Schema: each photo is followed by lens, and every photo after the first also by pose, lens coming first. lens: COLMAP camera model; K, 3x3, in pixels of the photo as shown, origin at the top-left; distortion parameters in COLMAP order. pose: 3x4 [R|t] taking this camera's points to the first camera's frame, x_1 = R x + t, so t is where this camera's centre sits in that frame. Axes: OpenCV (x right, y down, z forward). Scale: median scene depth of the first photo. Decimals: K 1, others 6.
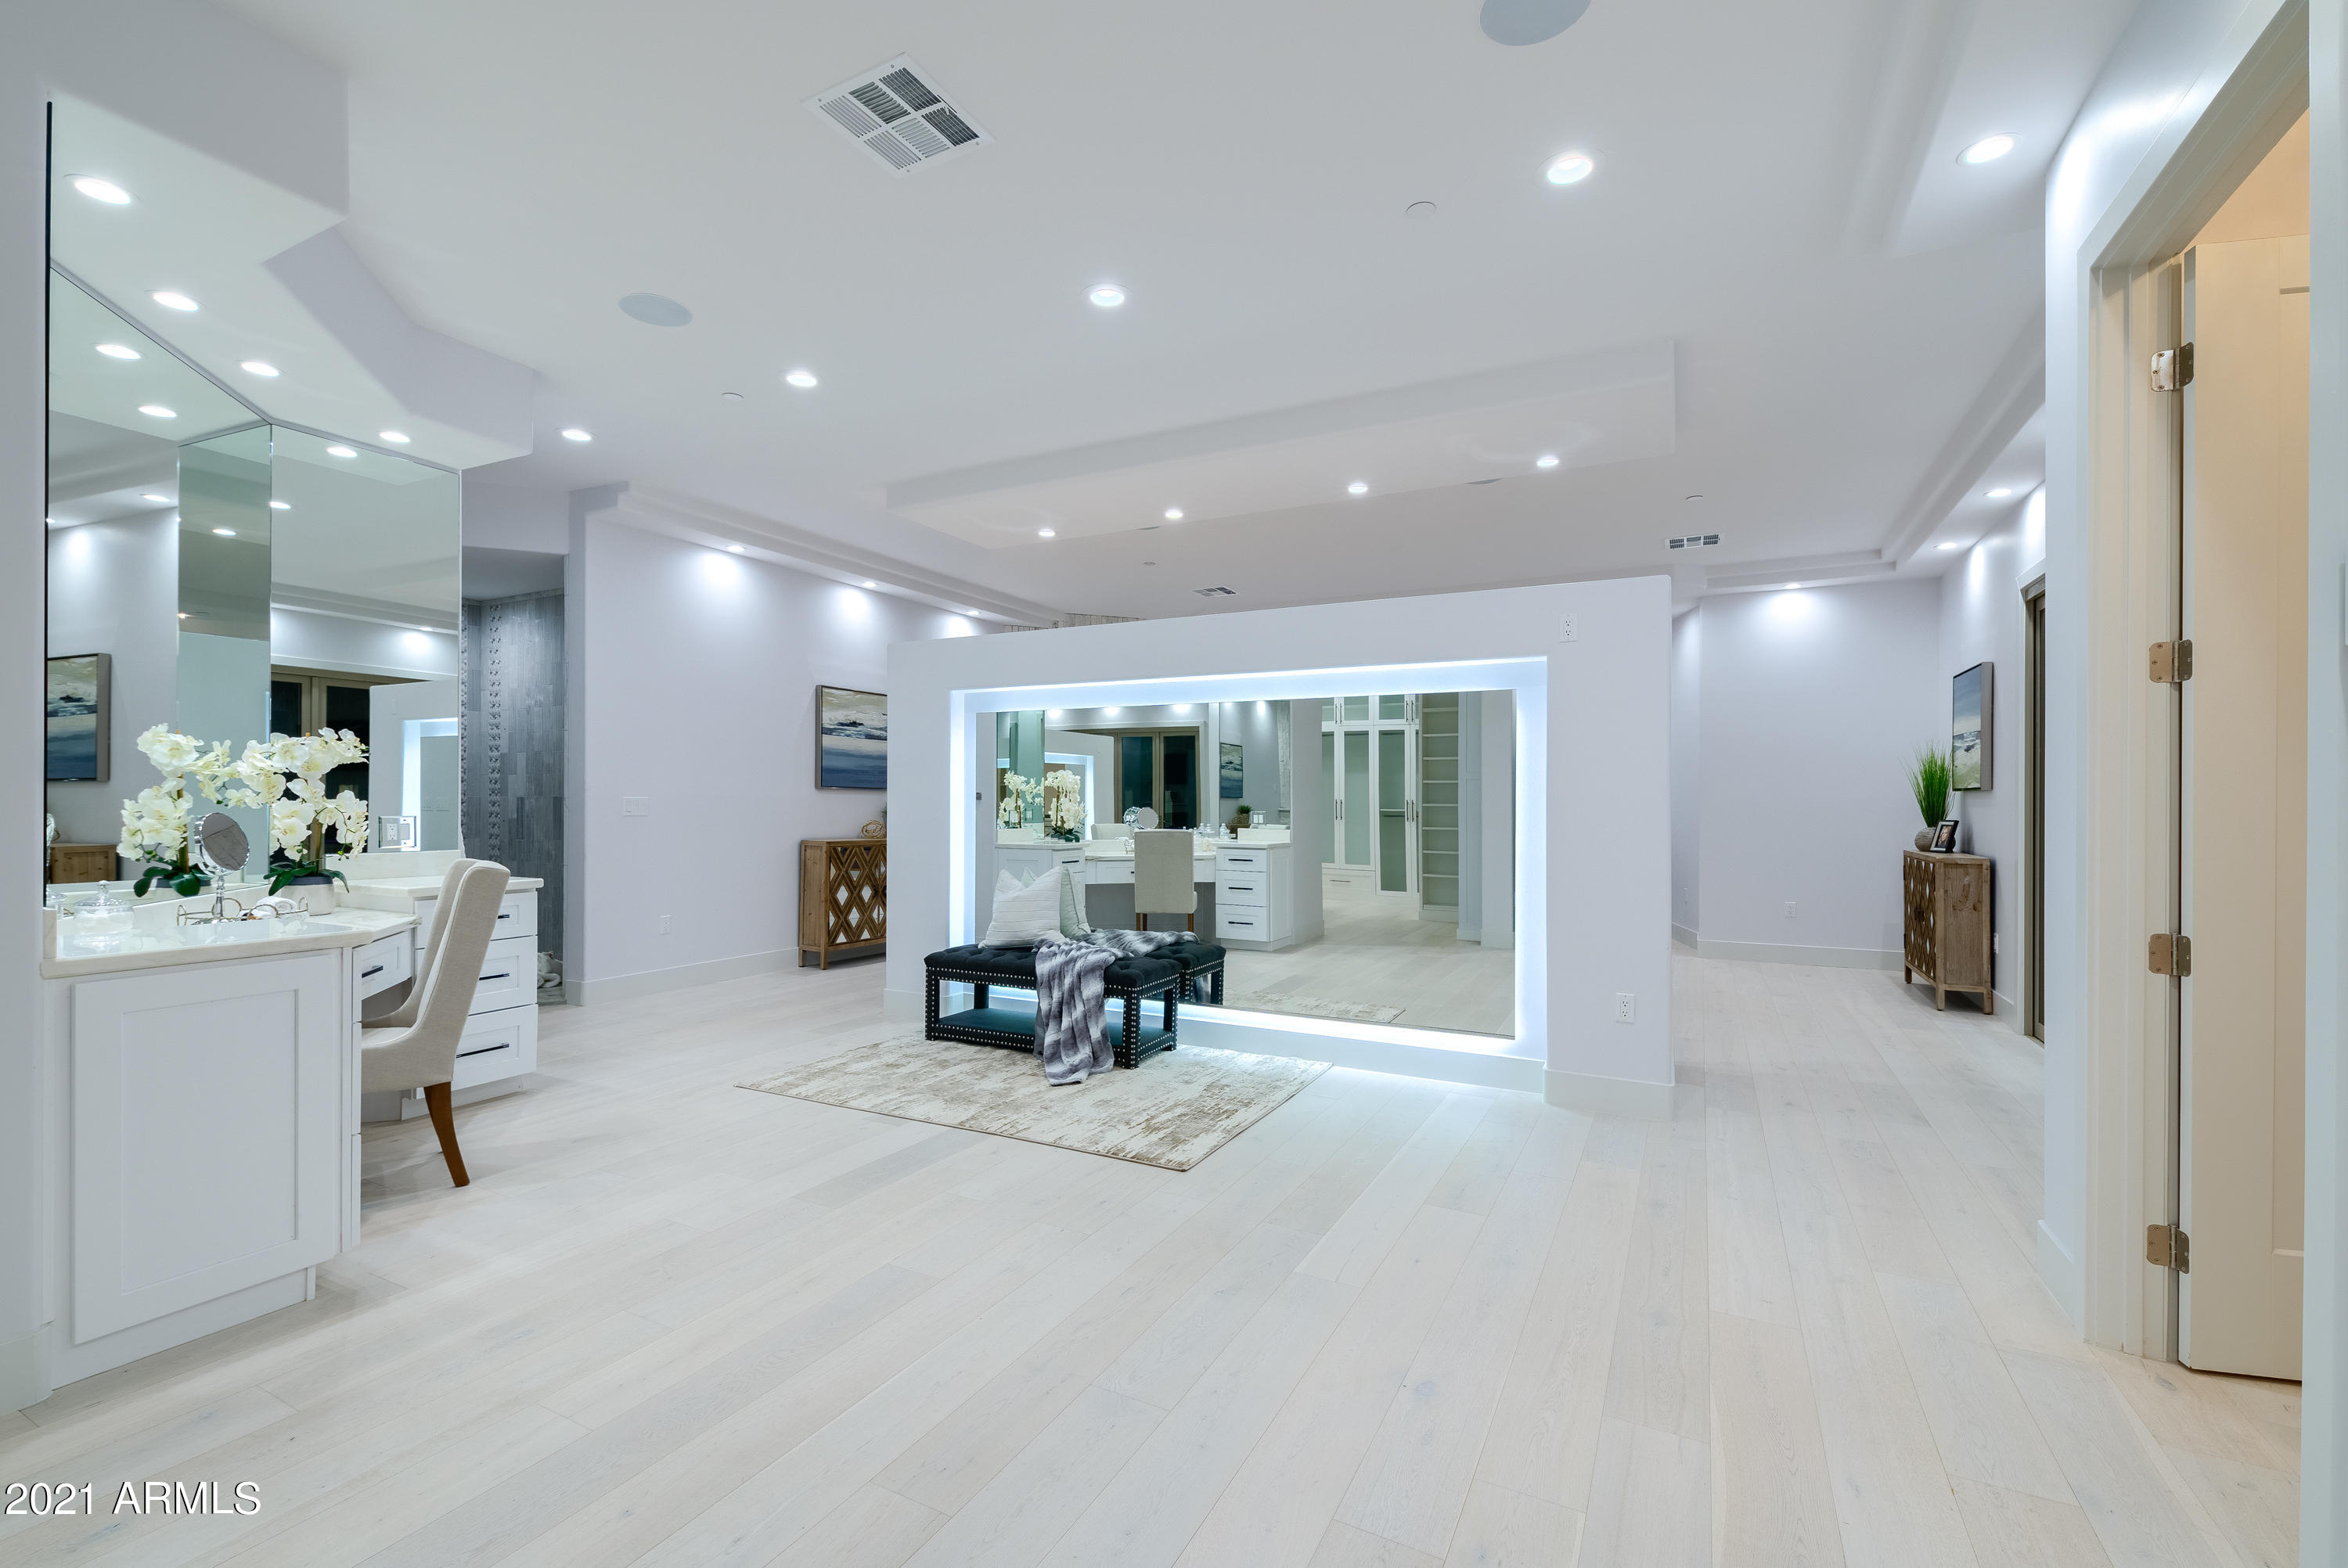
lens RADIAL K [[1019.4, 0, 1175.0], [0, 1019.4, 793.3], [0, 0, 1]] dist [-0.000310, -0.000018]
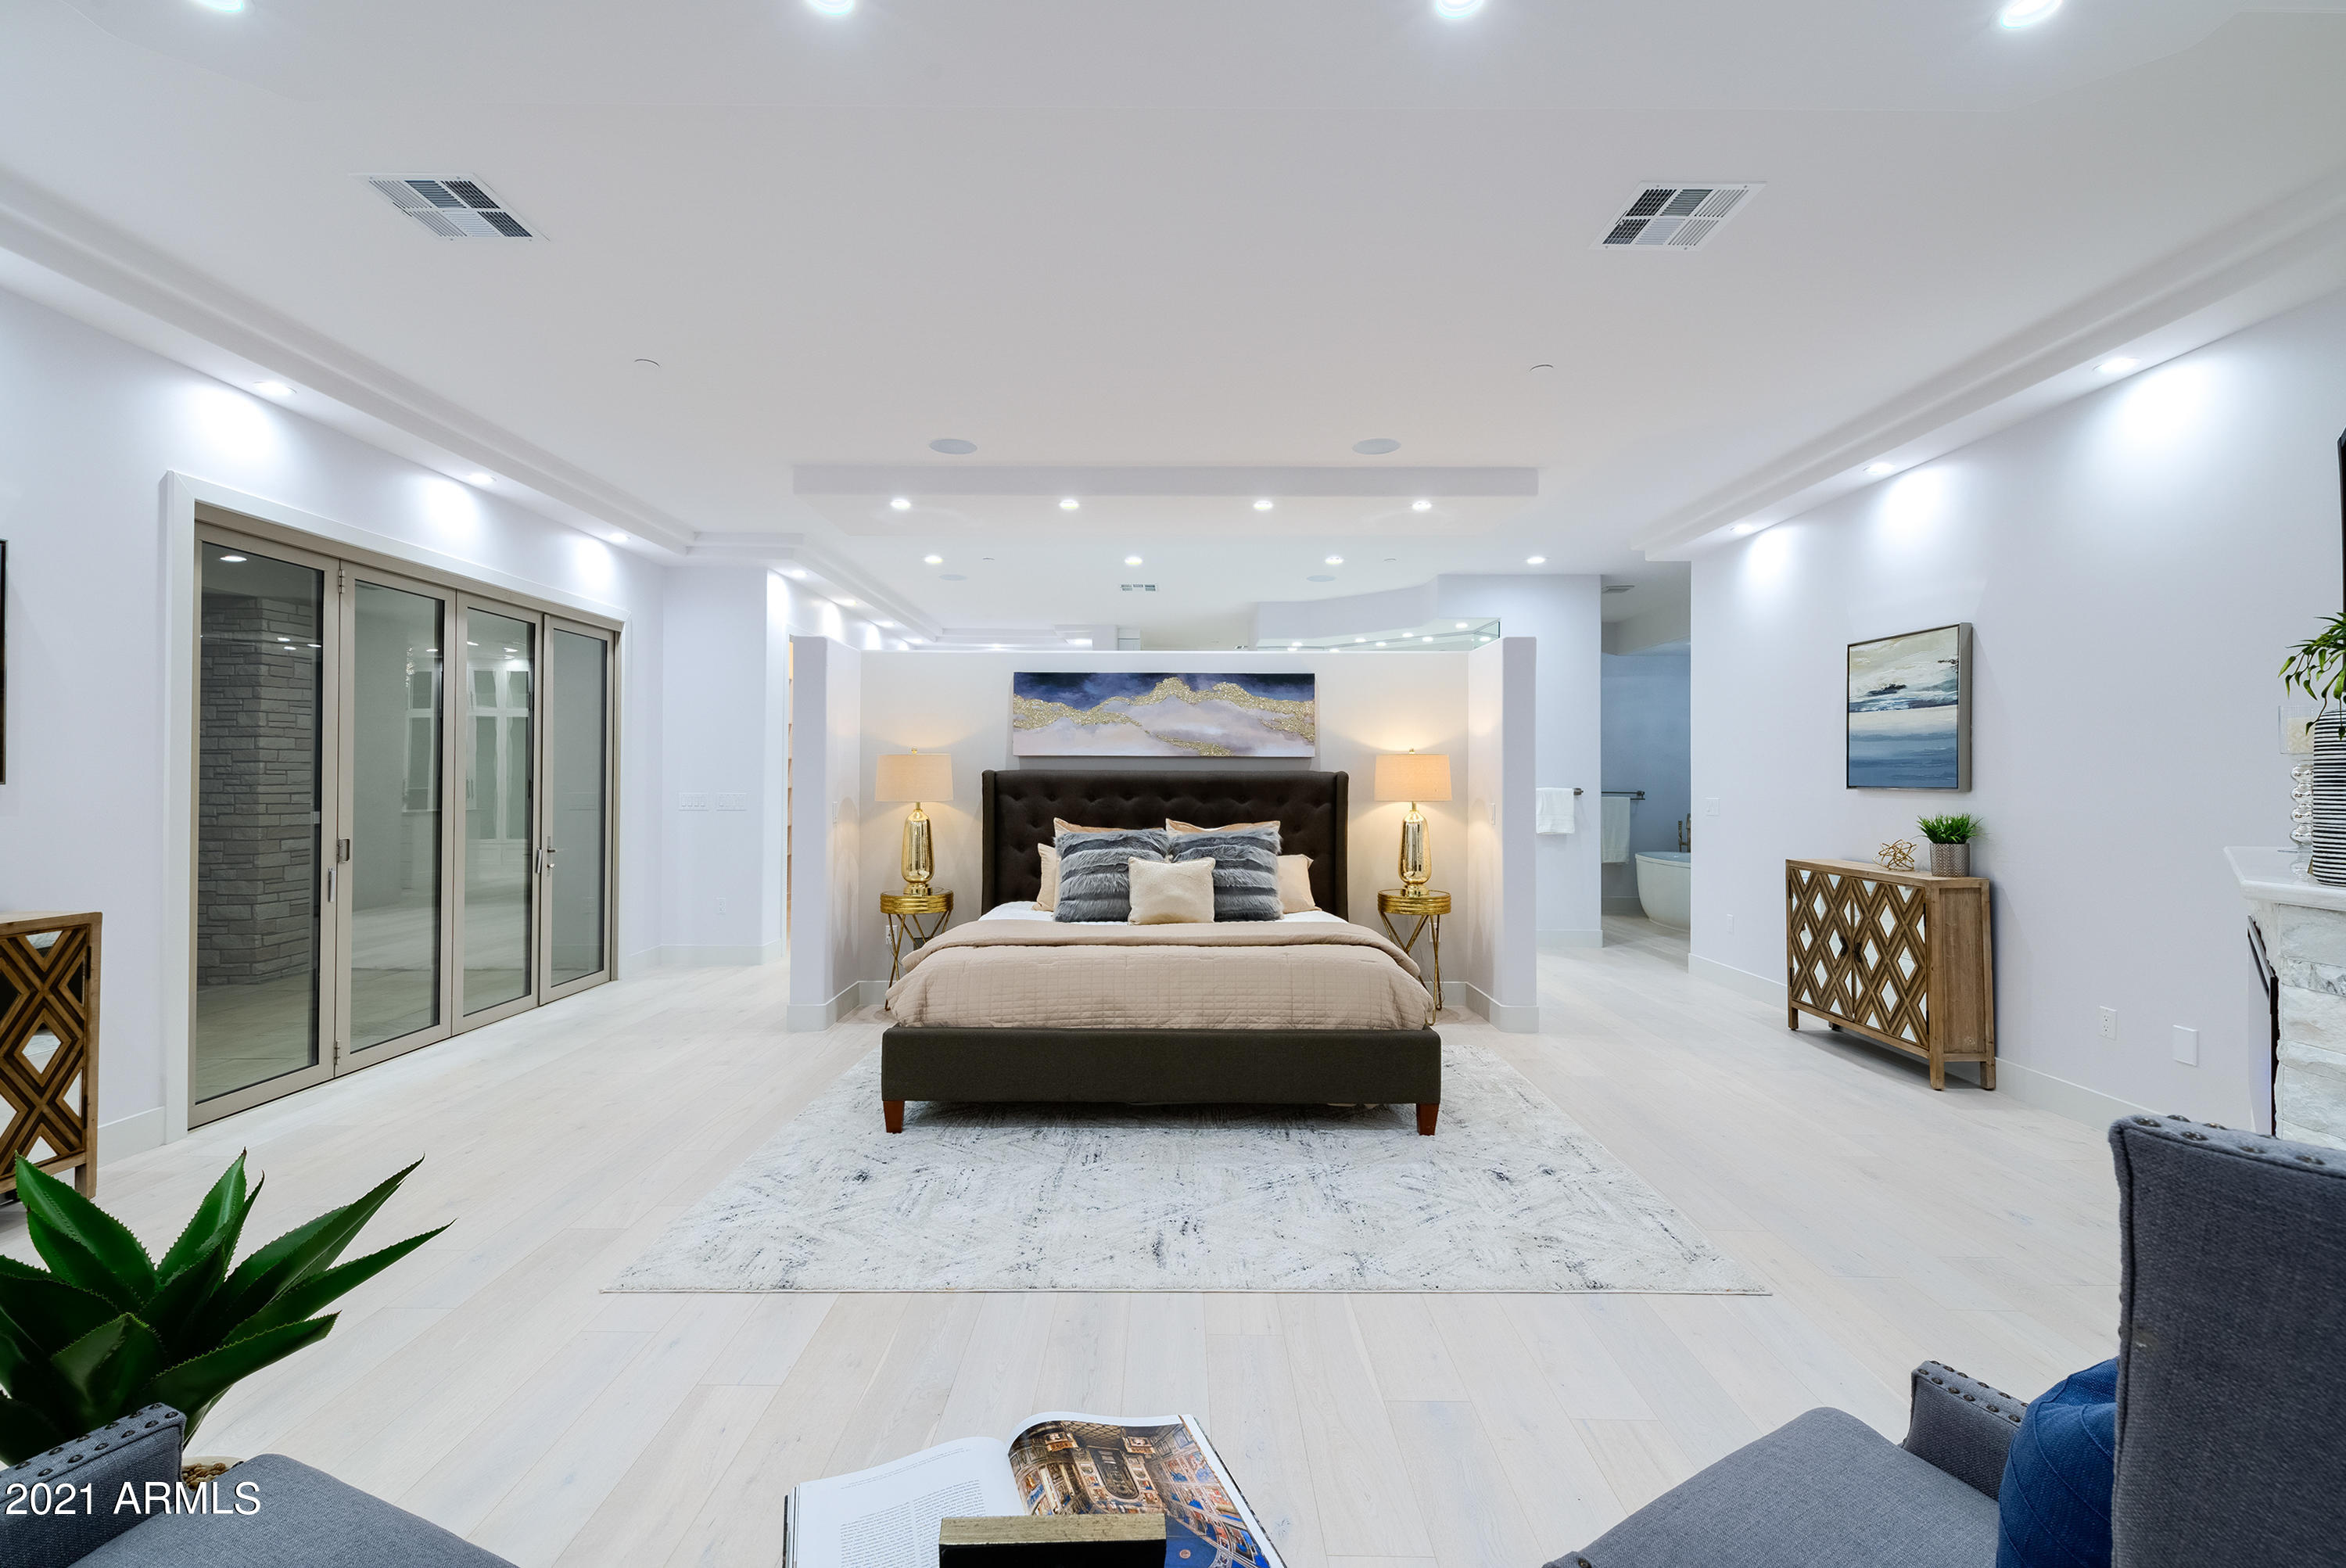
lens RADIAL K [[1018.7, 0, 1171.5], [0, 1018.7, 781.8], [0, 0, 1]] dist [-0.000310, -0.000018]
pose [[-0.883797, -0.001009, -0.467869, 0.392487], [0.003839, 0.999948, -0.009408, -0.005106], [0.467854, -0.010111, -0.883748, 1.372258]]
